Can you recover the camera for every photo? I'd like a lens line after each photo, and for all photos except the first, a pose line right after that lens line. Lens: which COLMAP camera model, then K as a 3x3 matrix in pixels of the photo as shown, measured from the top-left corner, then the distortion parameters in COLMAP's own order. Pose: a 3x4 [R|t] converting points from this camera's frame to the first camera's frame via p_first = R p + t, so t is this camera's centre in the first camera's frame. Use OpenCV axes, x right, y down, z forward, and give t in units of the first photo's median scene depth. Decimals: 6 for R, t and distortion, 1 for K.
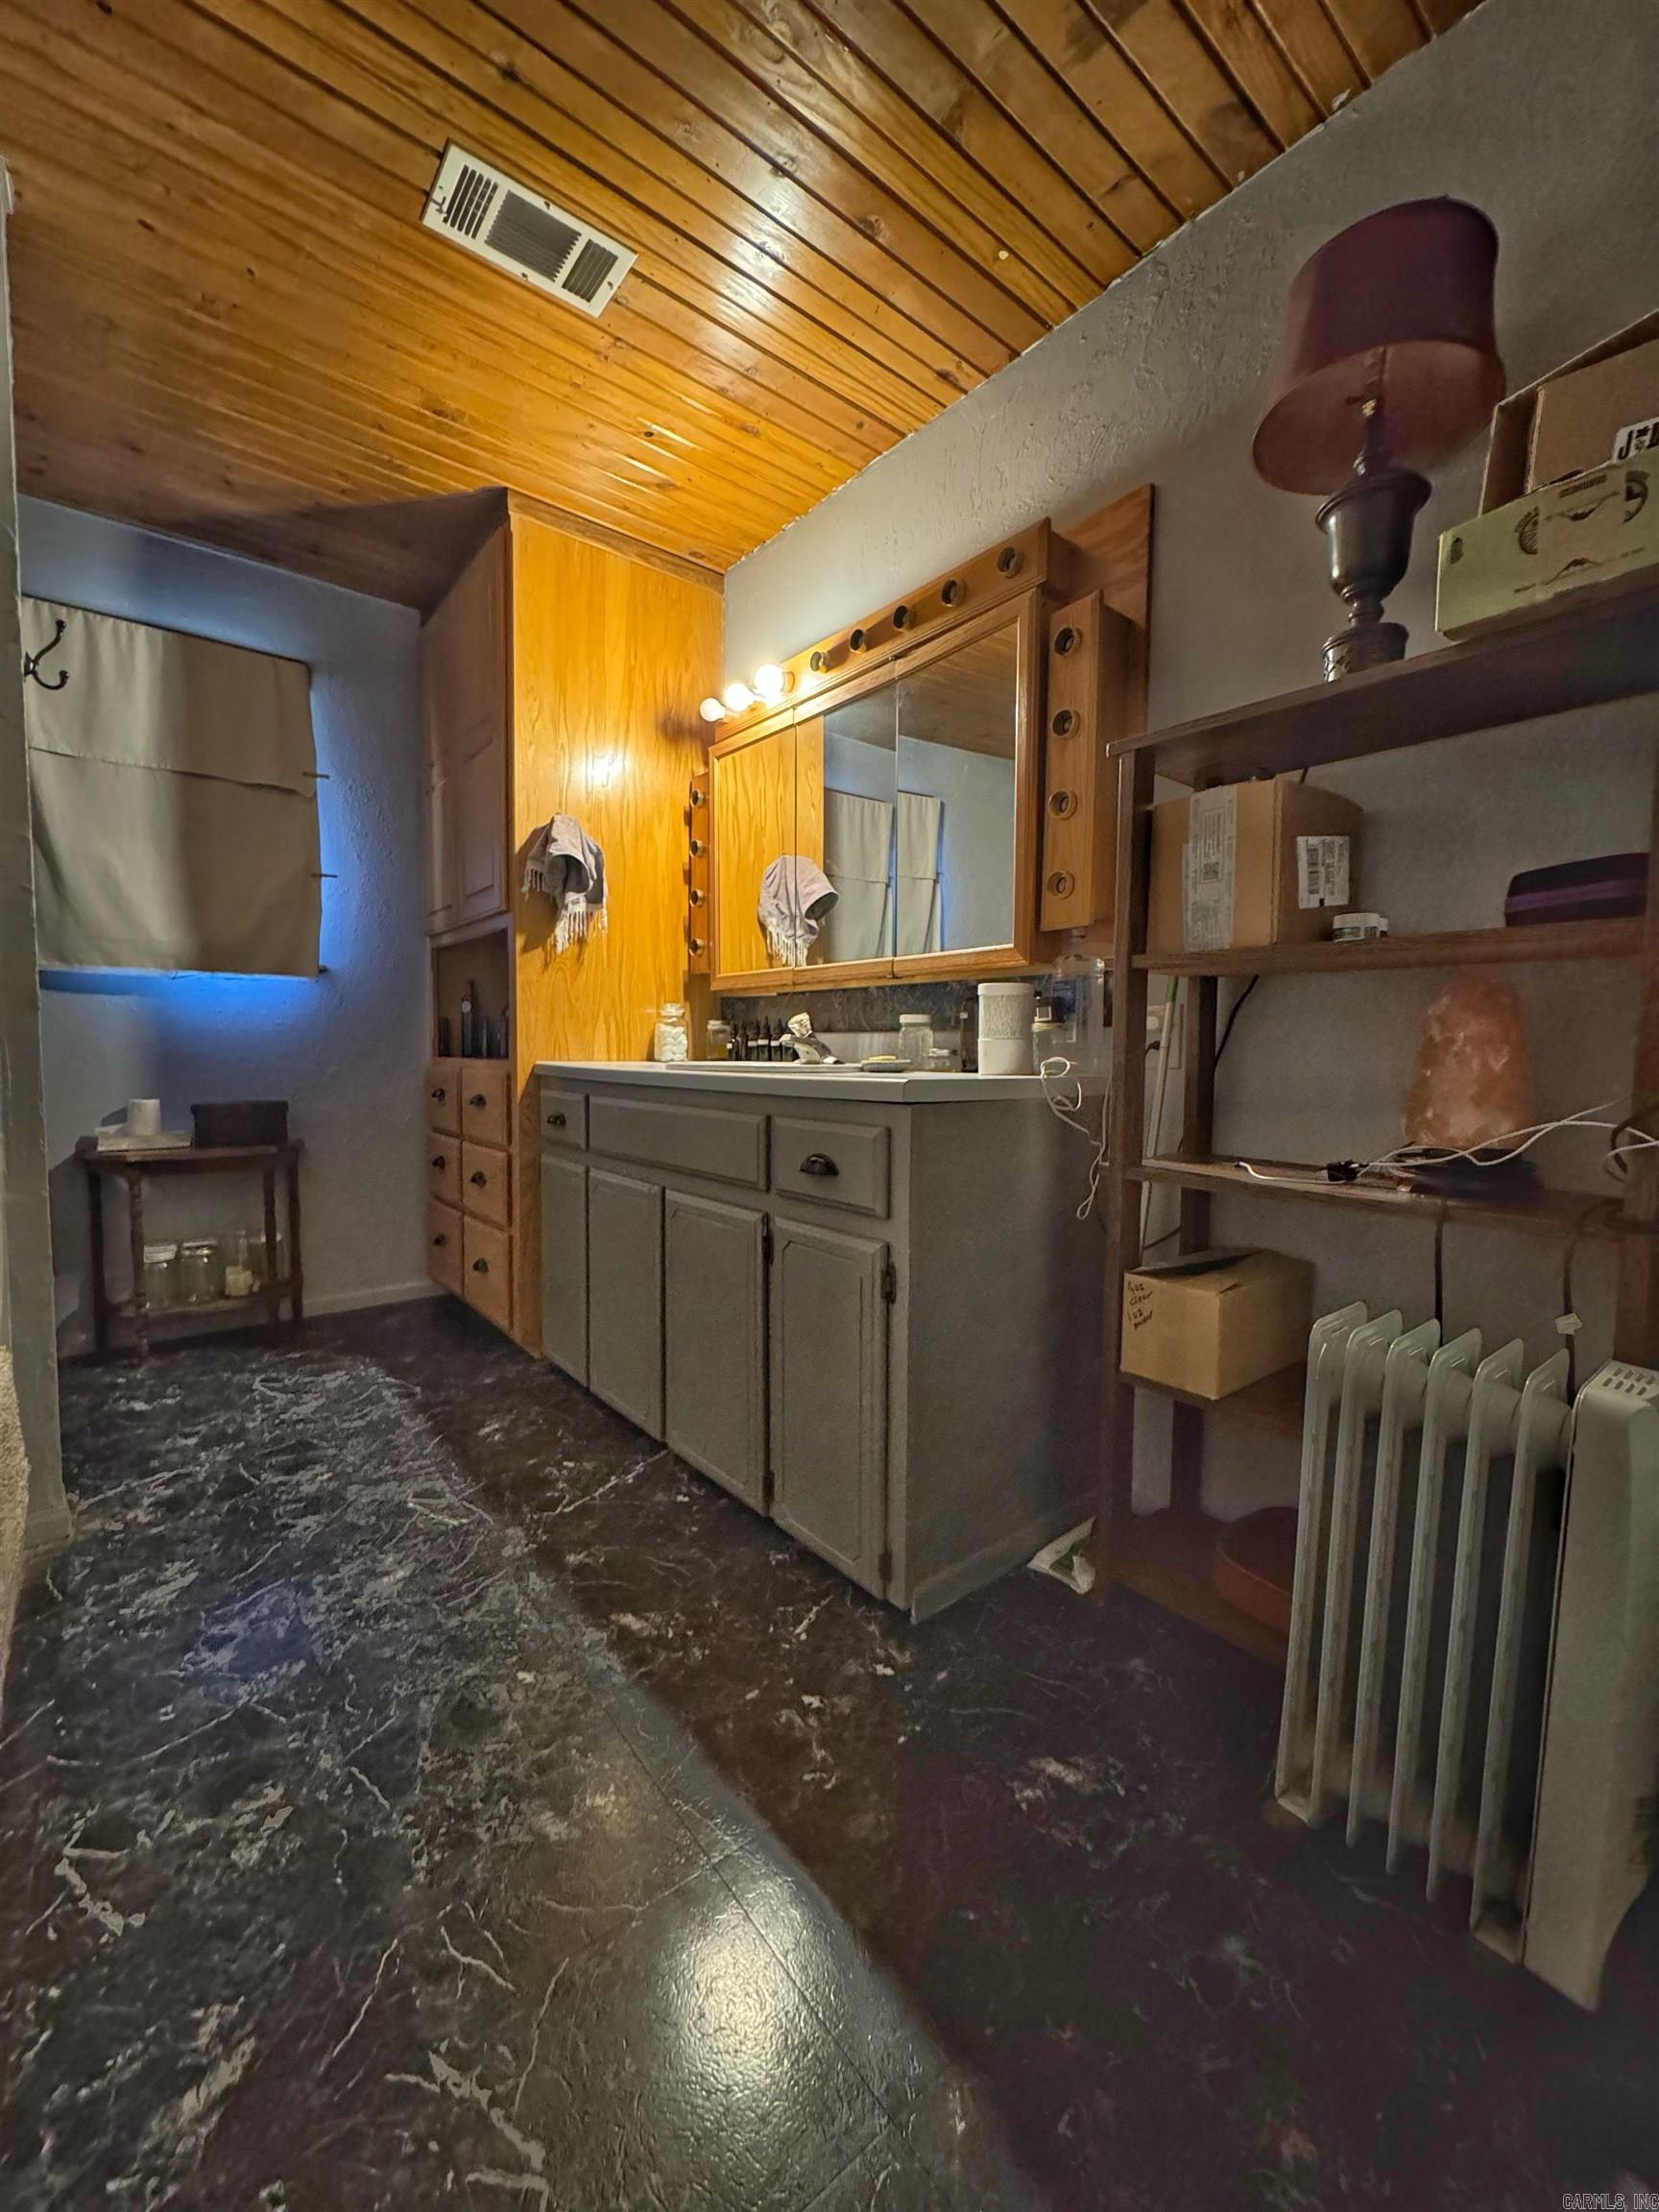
lens RADIAL K [[885.4, 0, 835.4], [0, 885.4, 1109.6], [0, 0, 1]] dist [-0.003699, -0.000024]
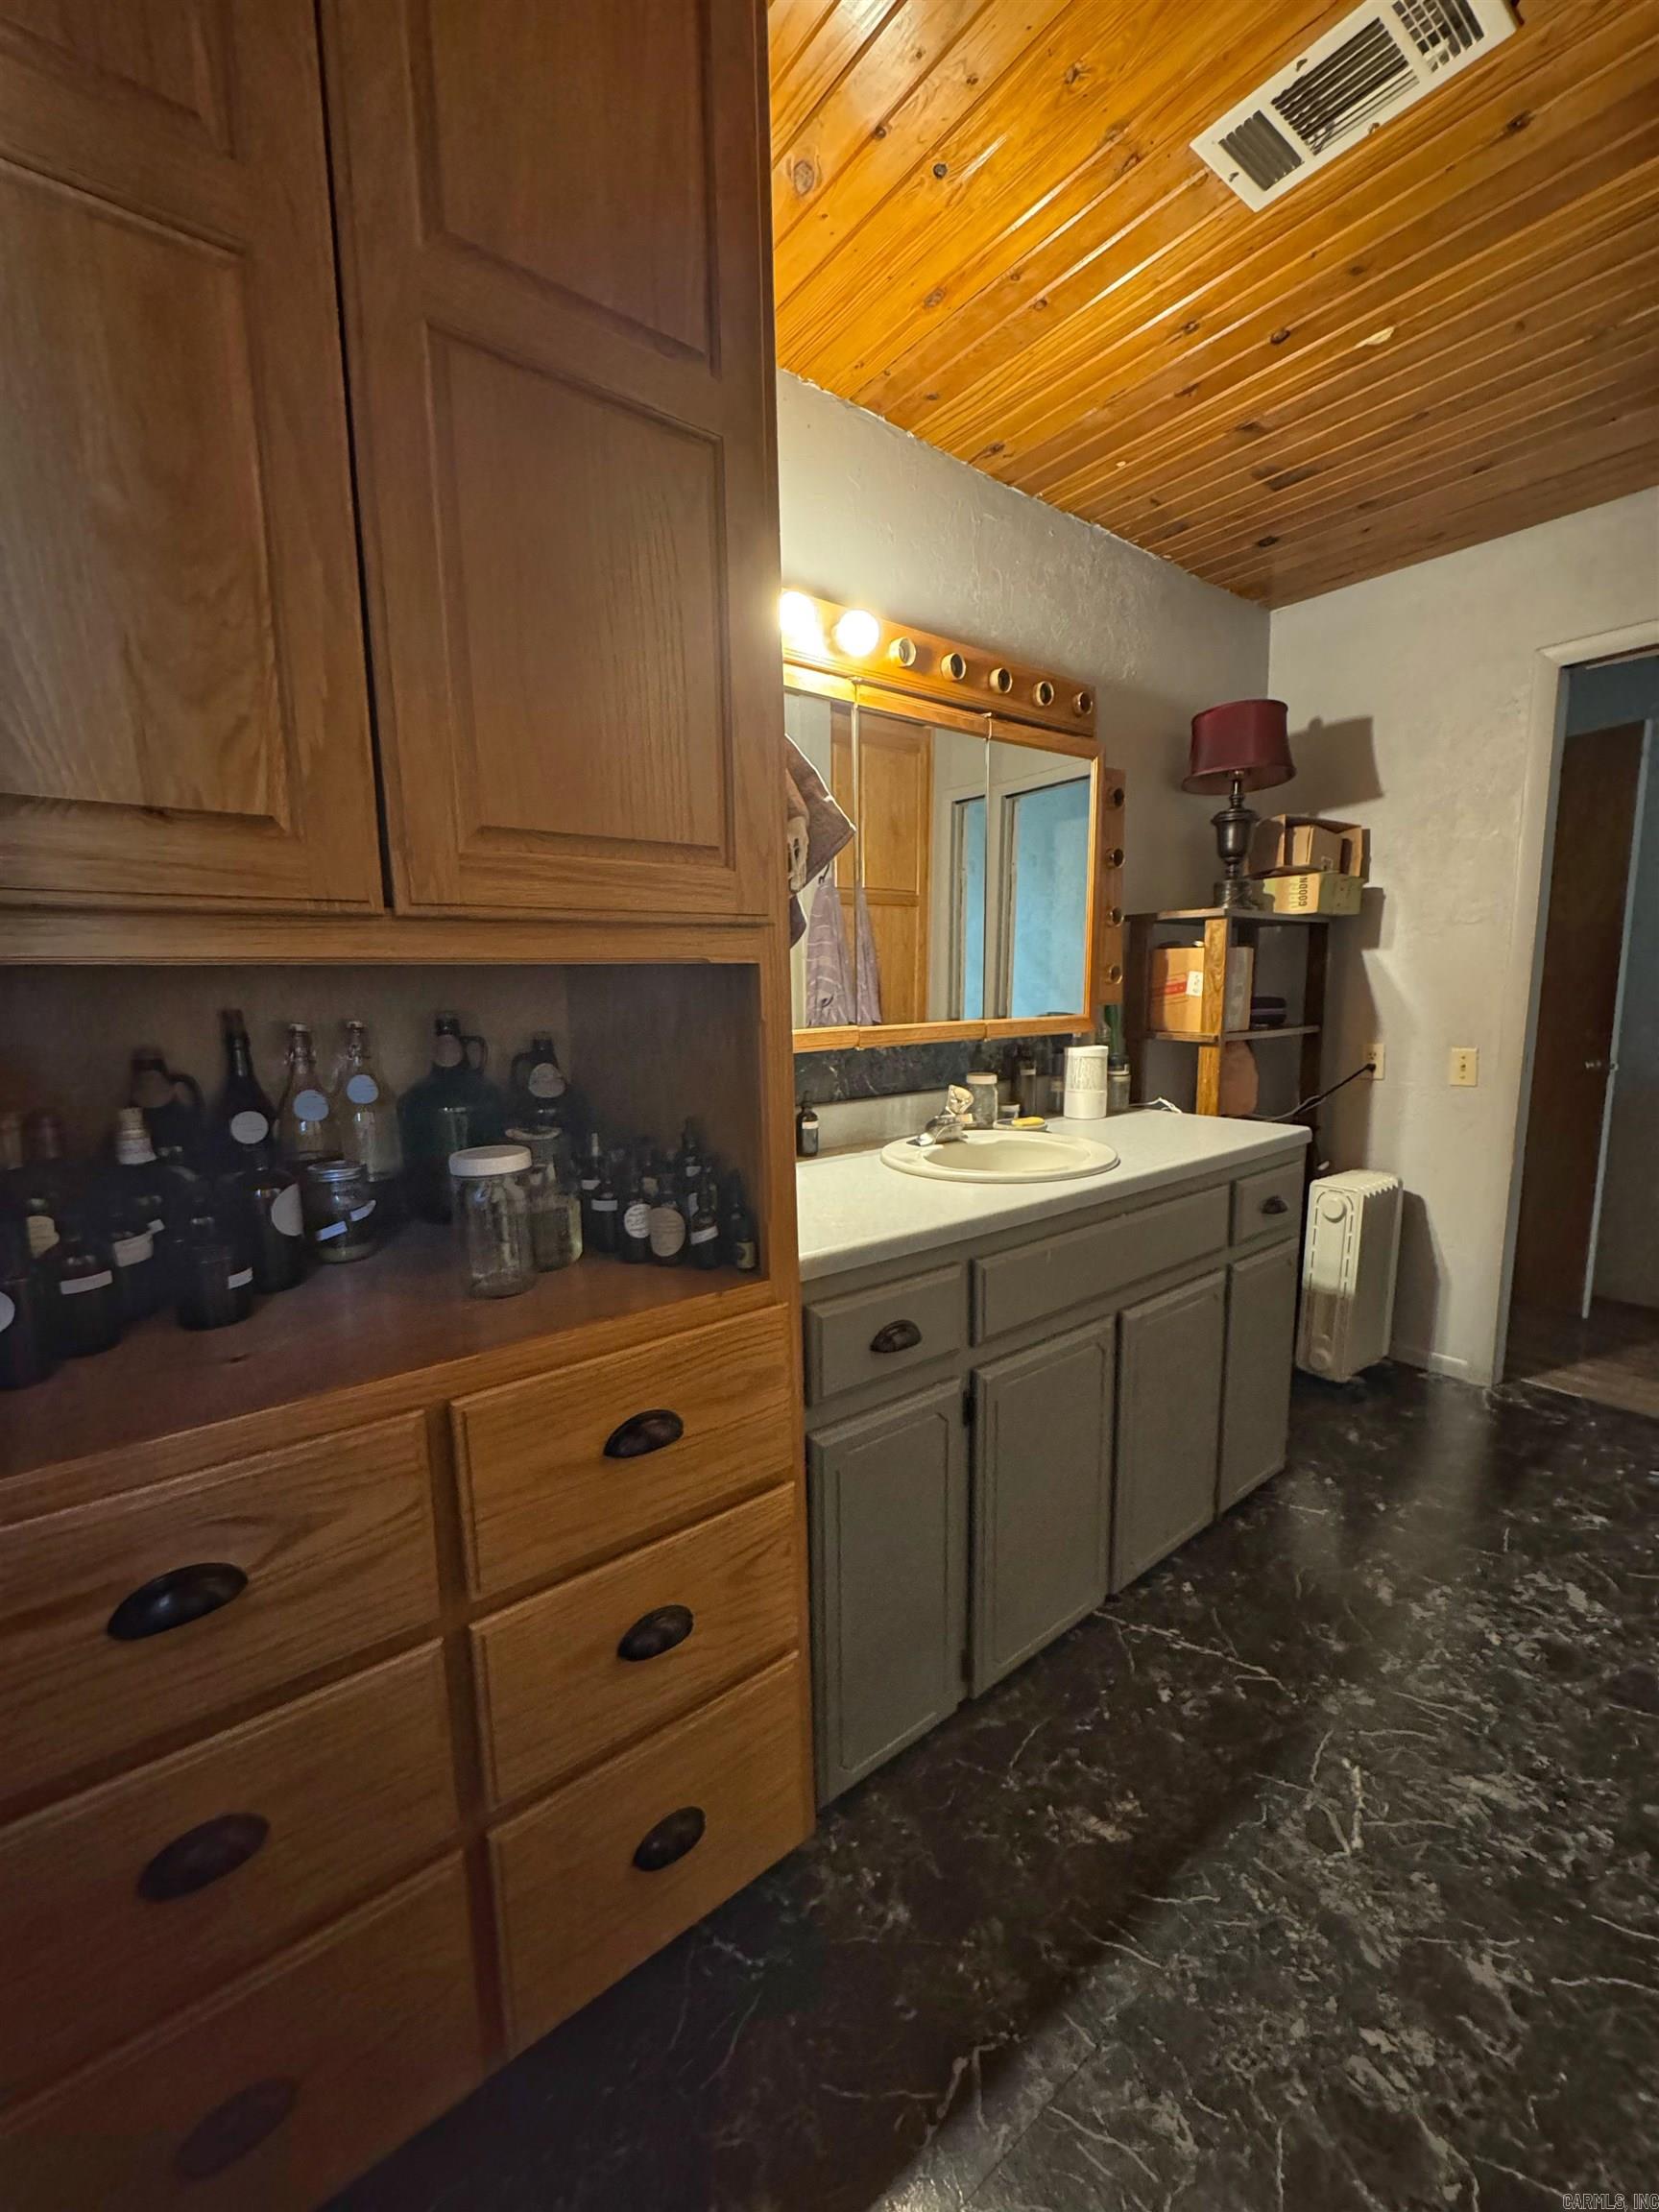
lens RADIAL K [[885.4, 0, 833.6], [0, 885.4, 1114.4], [0, 0, 1]] dist [-0.003699, -0.000024]
pose [[0.016835, -0.153147, 0.988060, -1.136498], [0.094681, 0.984004, 0.150905, -0.282908], [-0.995365, 0.091010, 0.031066, 1.392134]]
